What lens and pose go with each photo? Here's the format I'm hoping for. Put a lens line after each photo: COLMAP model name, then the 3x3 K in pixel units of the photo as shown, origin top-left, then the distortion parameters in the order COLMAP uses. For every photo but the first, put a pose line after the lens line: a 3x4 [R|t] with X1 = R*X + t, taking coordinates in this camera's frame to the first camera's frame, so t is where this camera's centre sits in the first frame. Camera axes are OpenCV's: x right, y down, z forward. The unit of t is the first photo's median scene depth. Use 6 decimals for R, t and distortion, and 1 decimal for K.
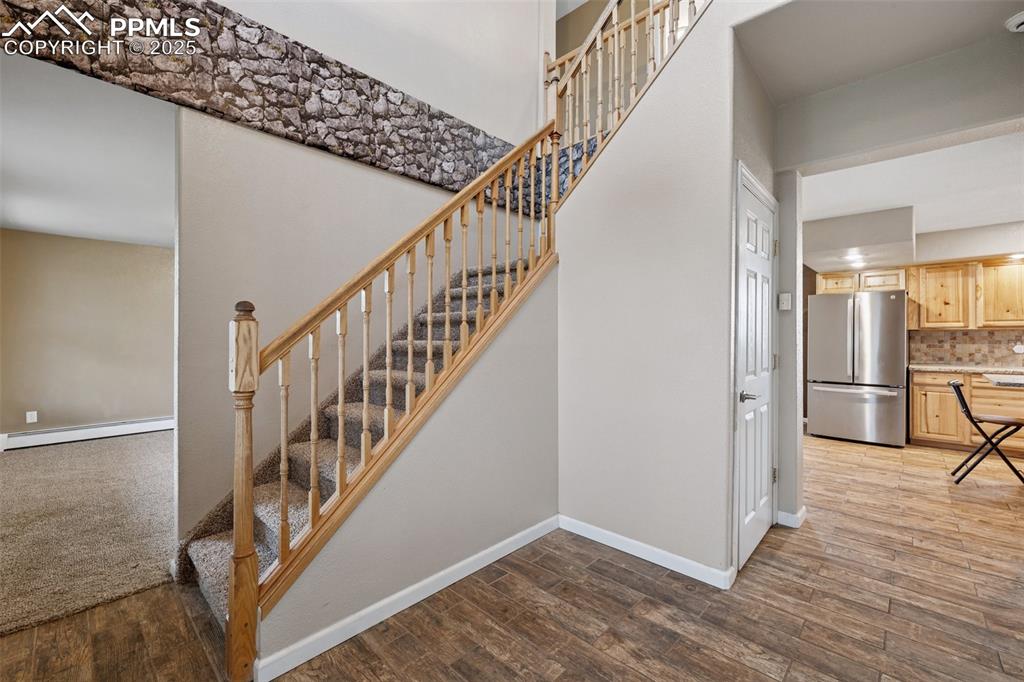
lens RADIAL K [[421.6, 0, 515.6], [0, 421.6, 340.1], [0, 0, 1]] dist [0.001741, 0.000588]
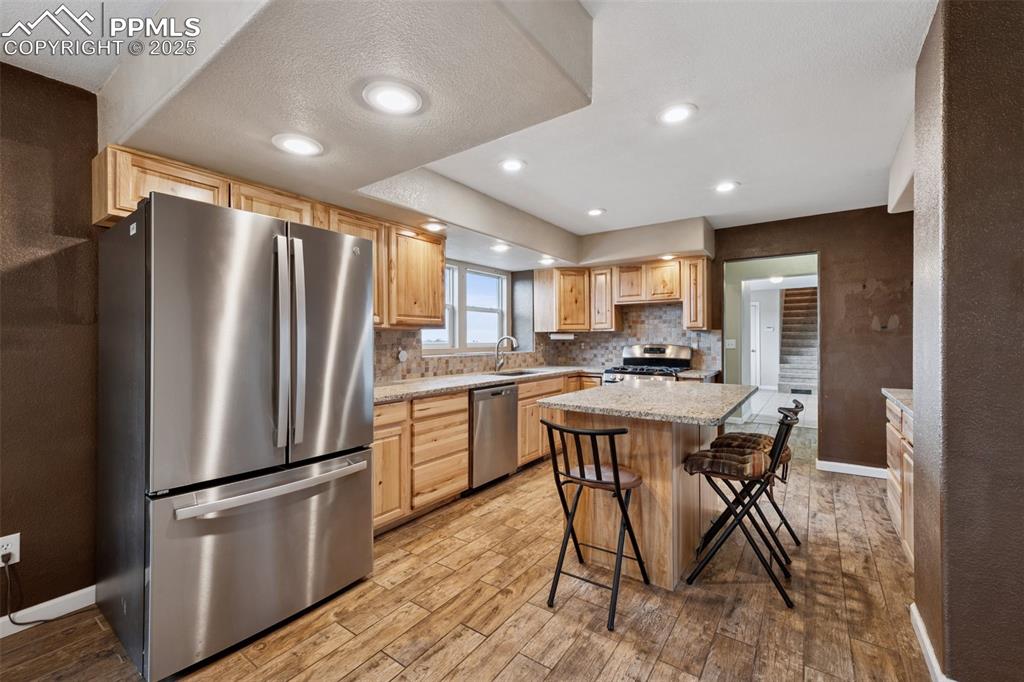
lens RADIAL K [[421.6, 0, 507.0], [0, 421.6, 342.2], [0, 0, 1]] dist [0.001741, 0.000588]
pose [[-0.117027, -0.000371, 0.993129, 0.429987], [0.018651, 0.999823, 0.002571, -0.001820], [-0.992954, 0.018824, -0.116999, 0.892260]]
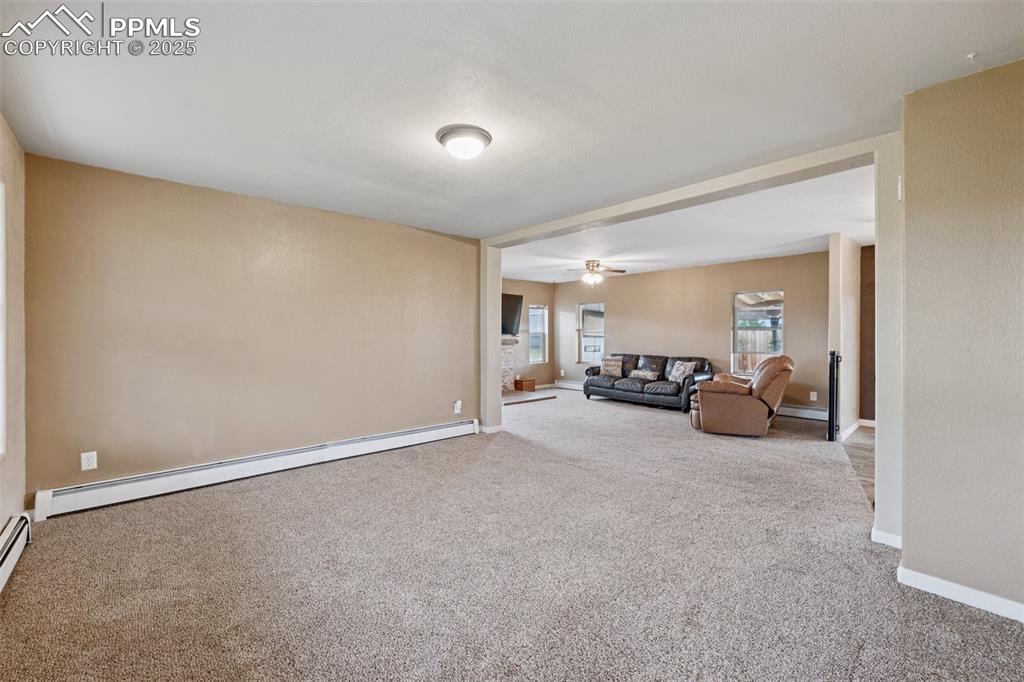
lens RADIAL K [[421.6, 0, 510.7], [0, 421.6, 335.7], [0, 0, 1]] dist [0.001741, 0.000588]
pose [[0.996241, 0.000980, -0.086620, -0.454097], [-0.001399, 0.999988, -0.004767, -0.000516], [0.086614, 0.004870, 0.996230, 0.416538]]
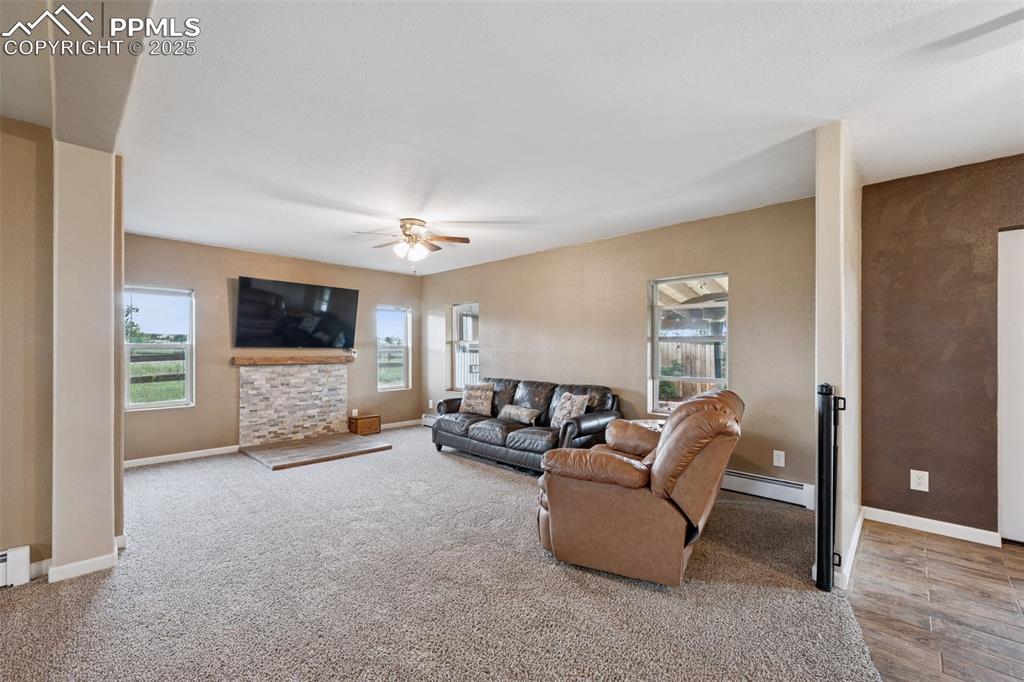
lens RADIAL K [[421.6, 0, 510.7], [0, 421.6, 345.3], [0, 0, 1]] dist [0.001741, 0.000588]
pose [[0.999929, 0.002430, -0.011636, -0.102018], [-0.002644, 0.999828, -0.018343, -0.003577], [0.011589, 0.018372, 0.999764, 1.039521]]
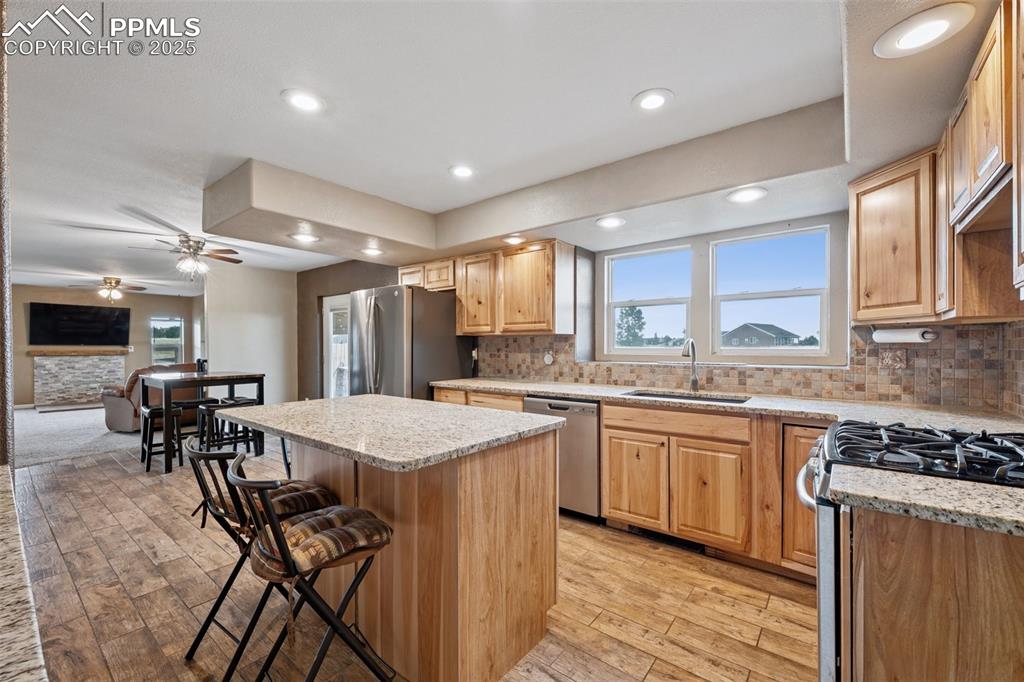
lens RADIAL K [[421.6, 0, 510.9], [0, 421.6, 346.1], [0, 0, 1]] dist [0.001741, 0.000588]
pose [[0.997449, 0.001597, 0.071358, 1.044856], [-0.000915, 0.999954, -0.009580, 0.003968], [-0.071370, 0.009490, 0.997405, 0.205540]]
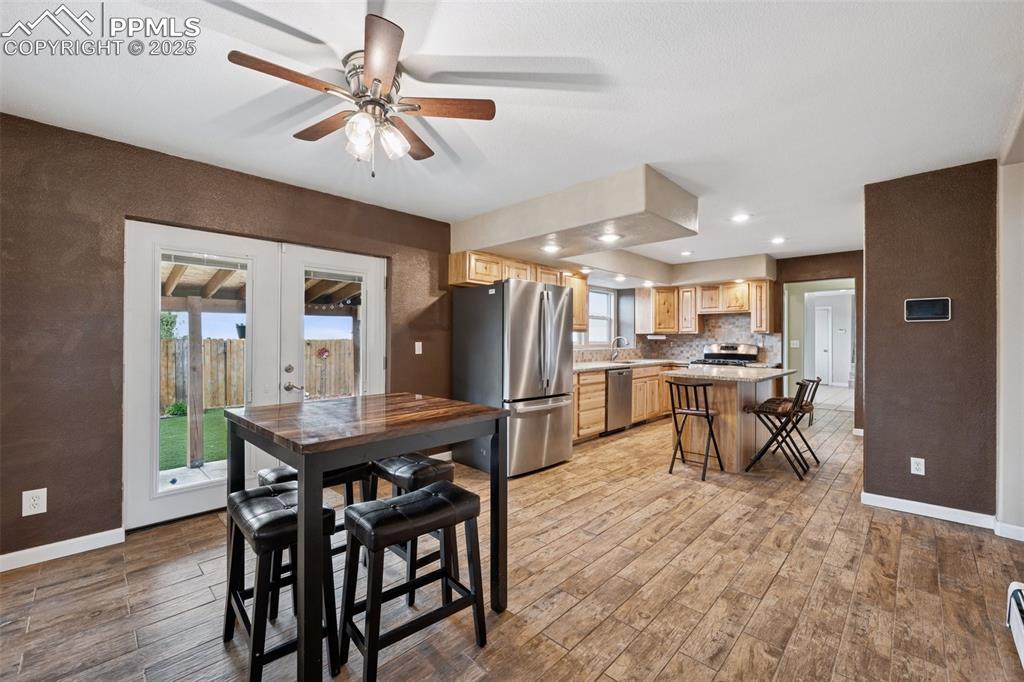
lens RADIAL K [[421.6, 0, 509.3], [0, 421.6, 339.9], [0, 0, 1]] dist [0.001741, 0.000588]
pose [[0.030846, 0.003394, 0.999518, 0.004628], [0.010765, 0.999935, -0.003727, -0.001680], [-0.999466, 0.010874, 0.030808, 1.091977]]
